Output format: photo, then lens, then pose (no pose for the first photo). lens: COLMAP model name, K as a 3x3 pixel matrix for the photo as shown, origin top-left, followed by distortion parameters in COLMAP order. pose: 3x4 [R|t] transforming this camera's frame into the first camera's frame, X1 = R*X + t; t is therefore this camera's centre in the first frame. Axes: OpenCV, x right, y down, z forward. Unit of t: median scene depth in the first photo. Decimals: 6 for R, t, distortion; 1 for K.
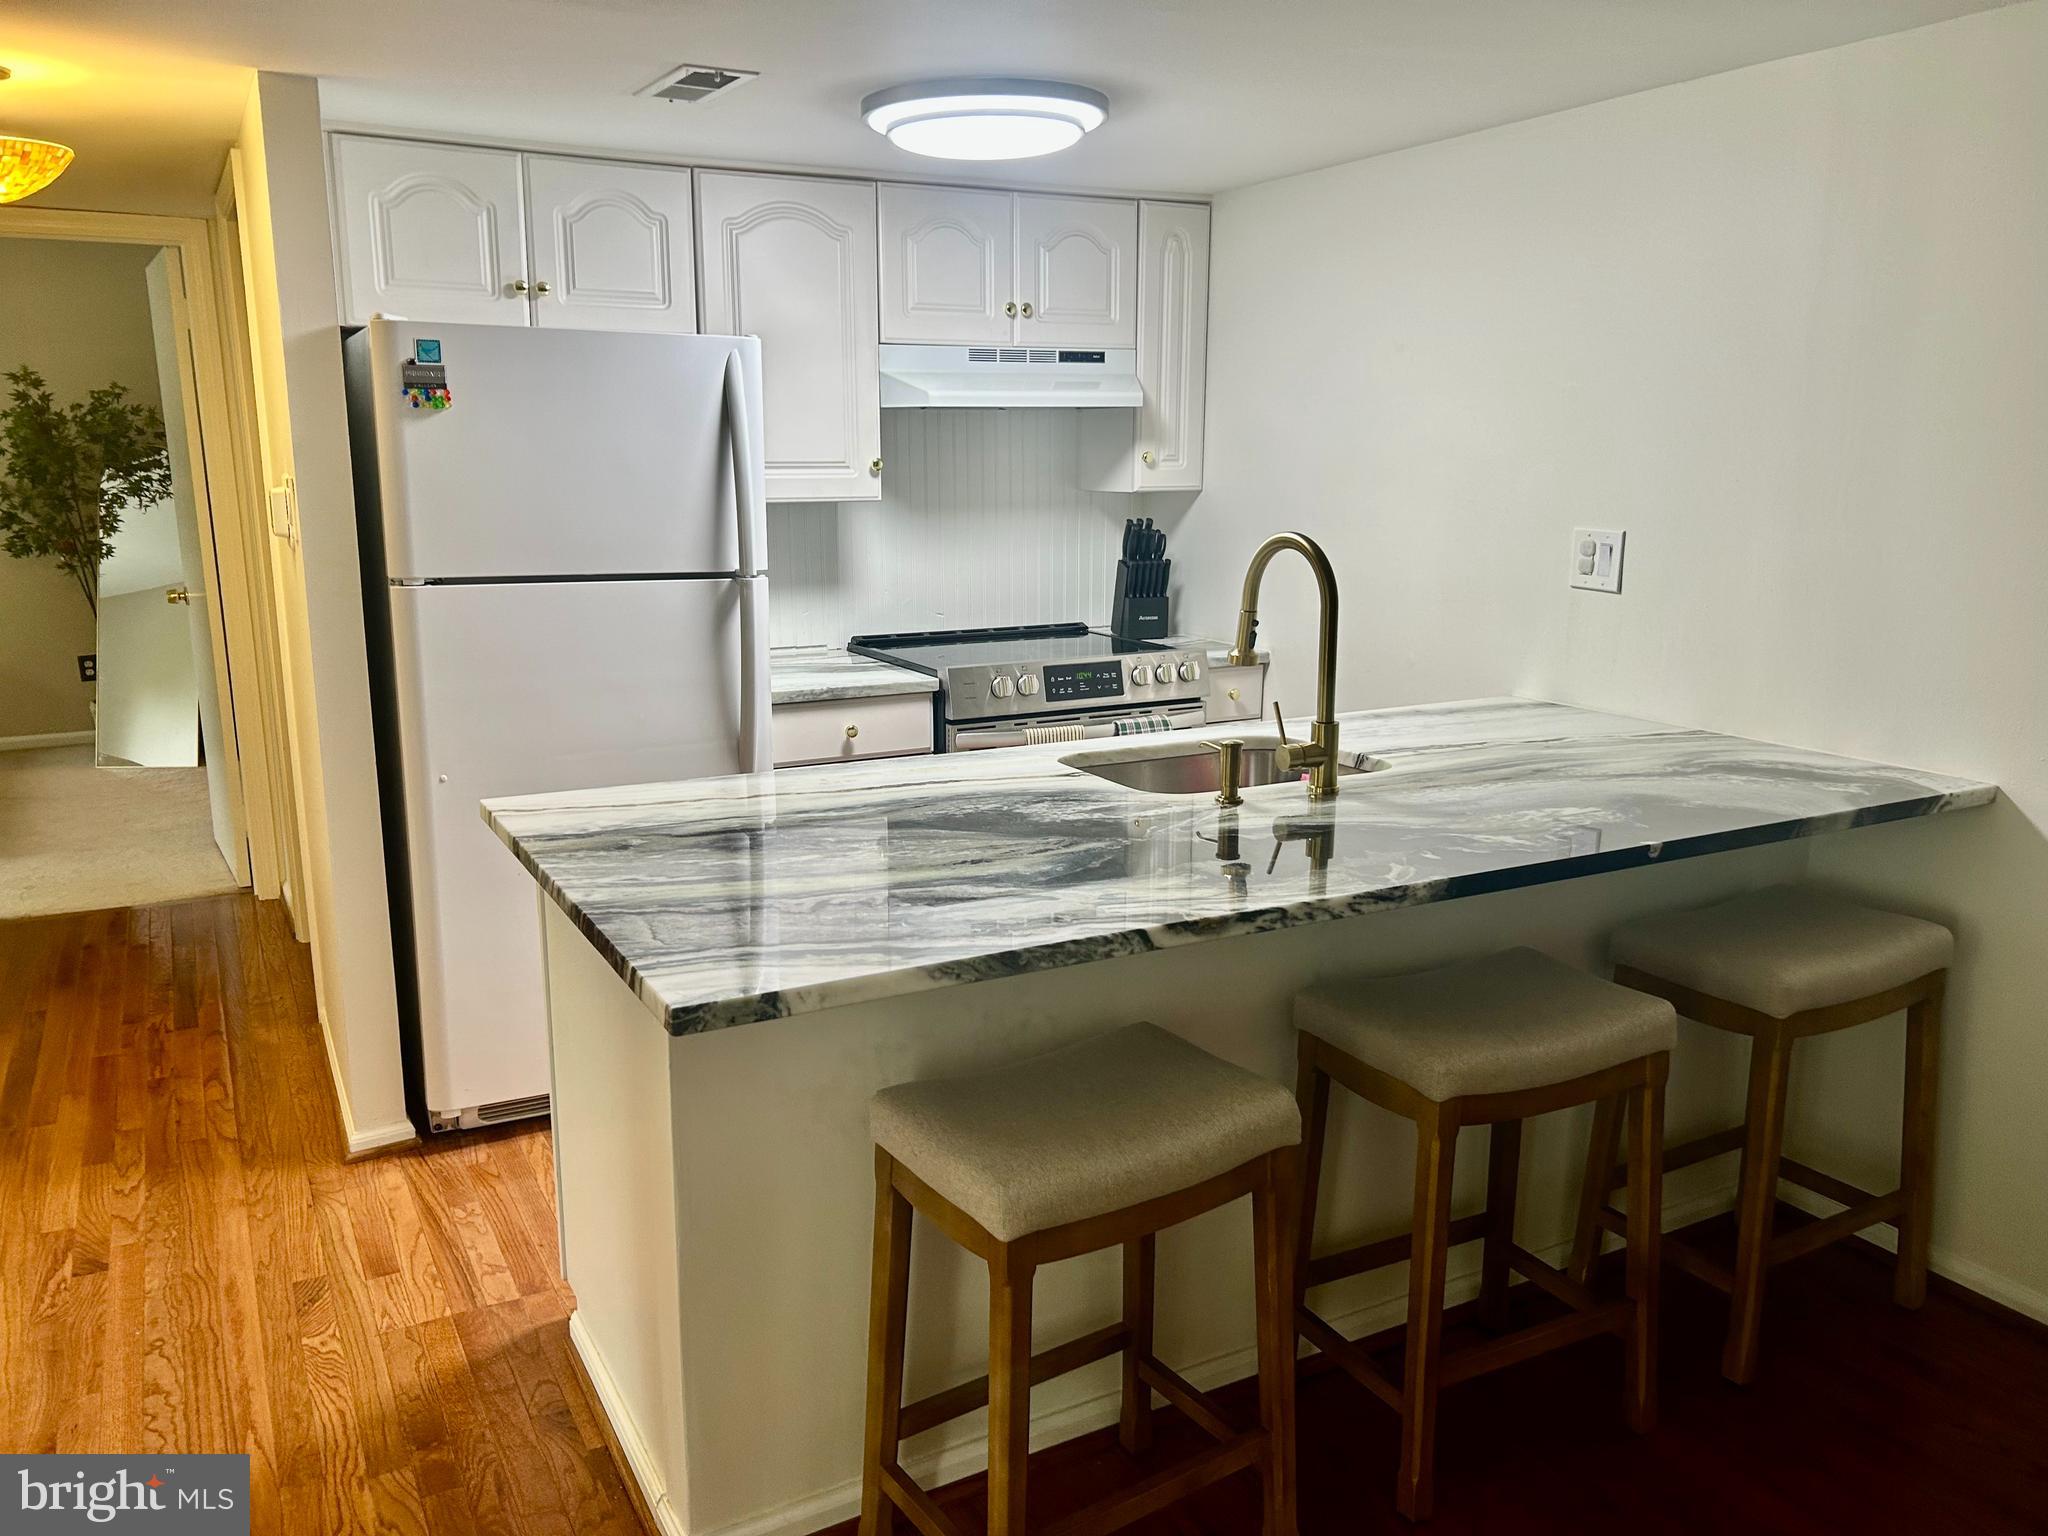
lens RADIAL K [[1539.4, 0, 1001.8], [0, 1539.4, 781.5], [0, 0, 1]] dist [0.057399, -0.065443]
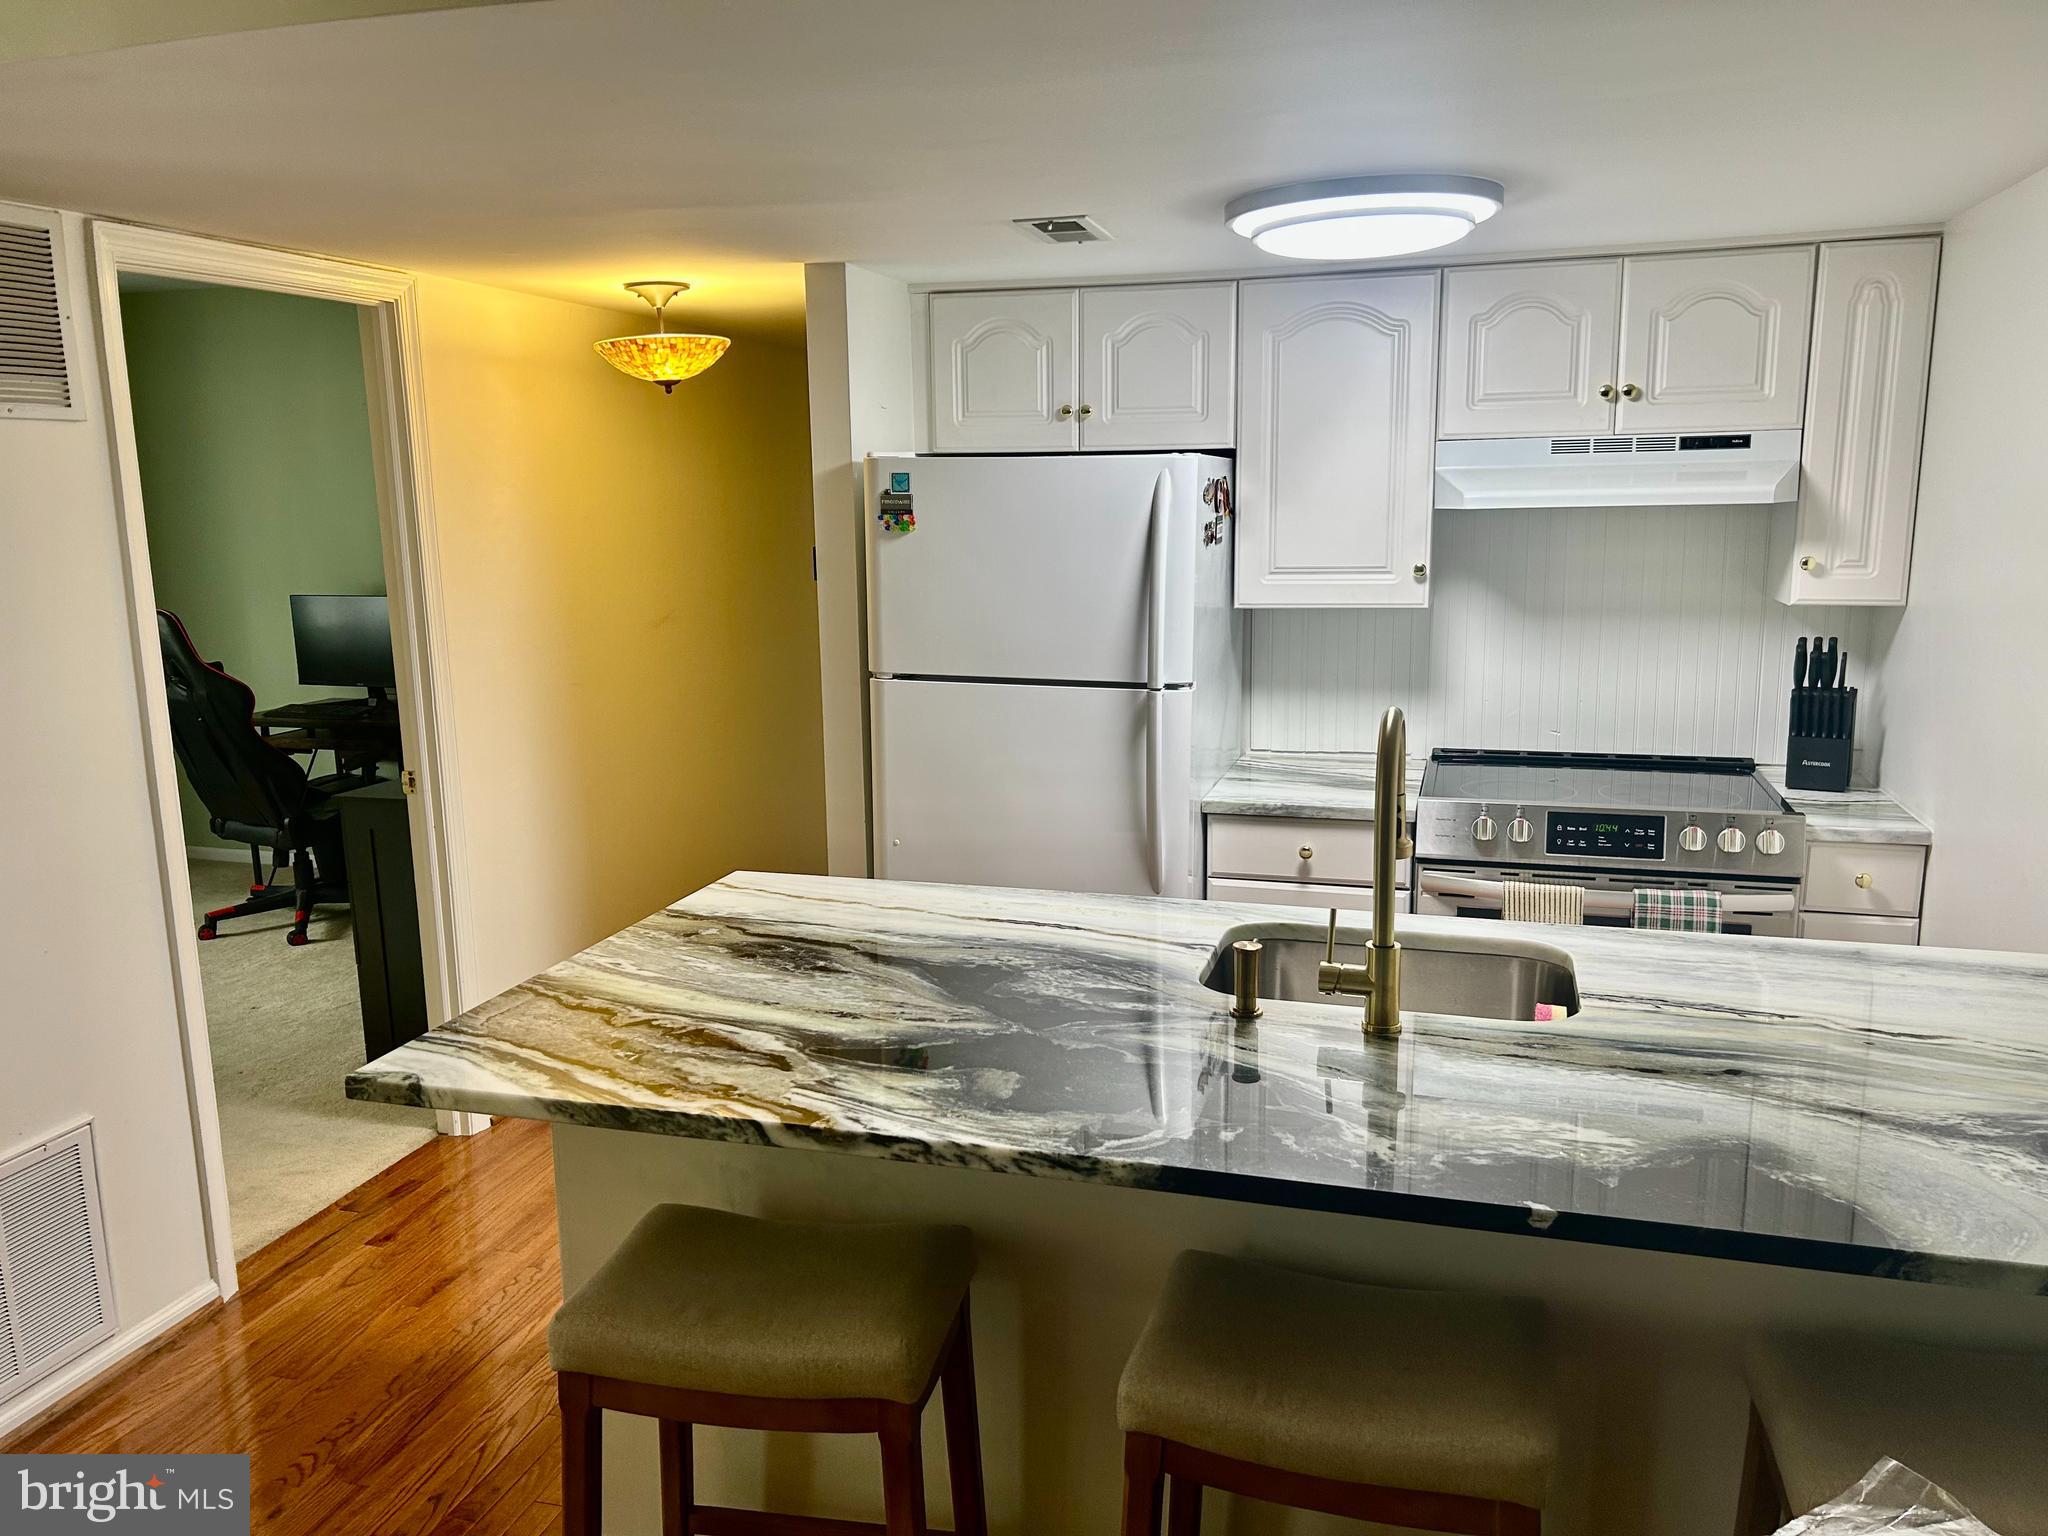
lens RADIAL K [[1539.4, 0, 1038.9], [0, 1539.4, 775.8], [0, 0, 1]] dist [0.057399, -0.065443]
pose [[0.721983, 0.120427, -0.681350, 0.474275], [-0.135268, 0.990302, 0.031699, -0.097403], [0.678560, 0.069279, 0.731271, 0.209937]]
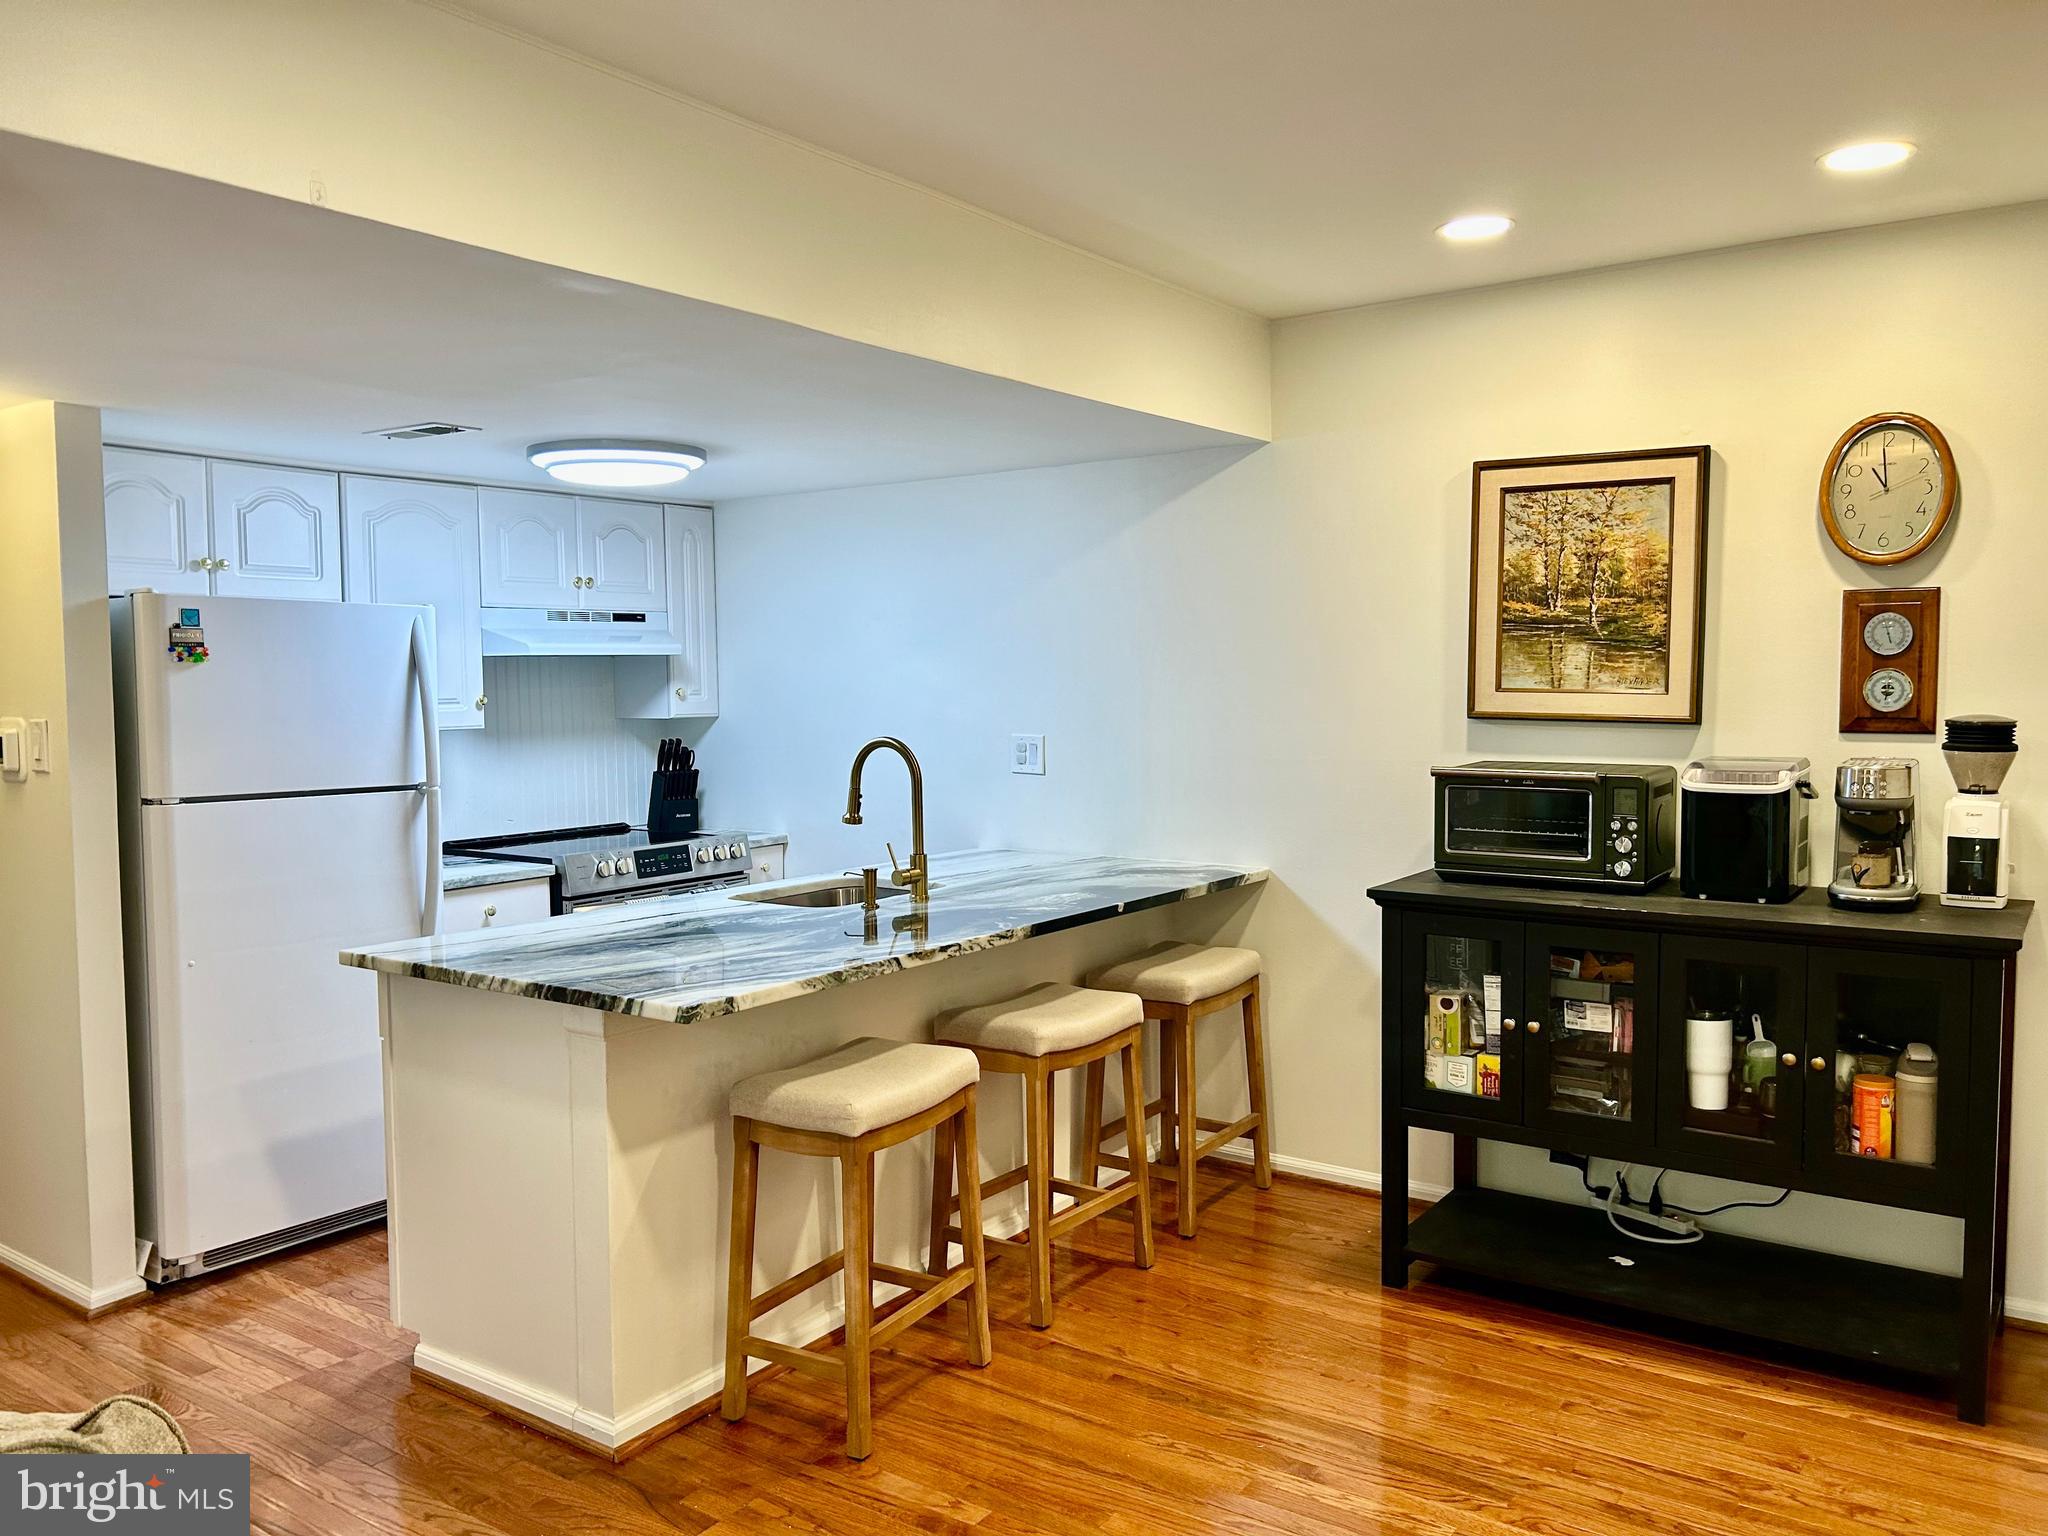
lens RADIAL K [[1539.4, 0, 1011.9], [0, 1539.4, 780.3], [0, 0, 1]] dist [0.057399, -0.065443]
pose [[0.897291, -0.039475, 0.439672, -0.297699], [0.104467, 0.986691, -0.124611, 0.070373], [-0.428901, 0.157743, 0.889472, -0.341526]]
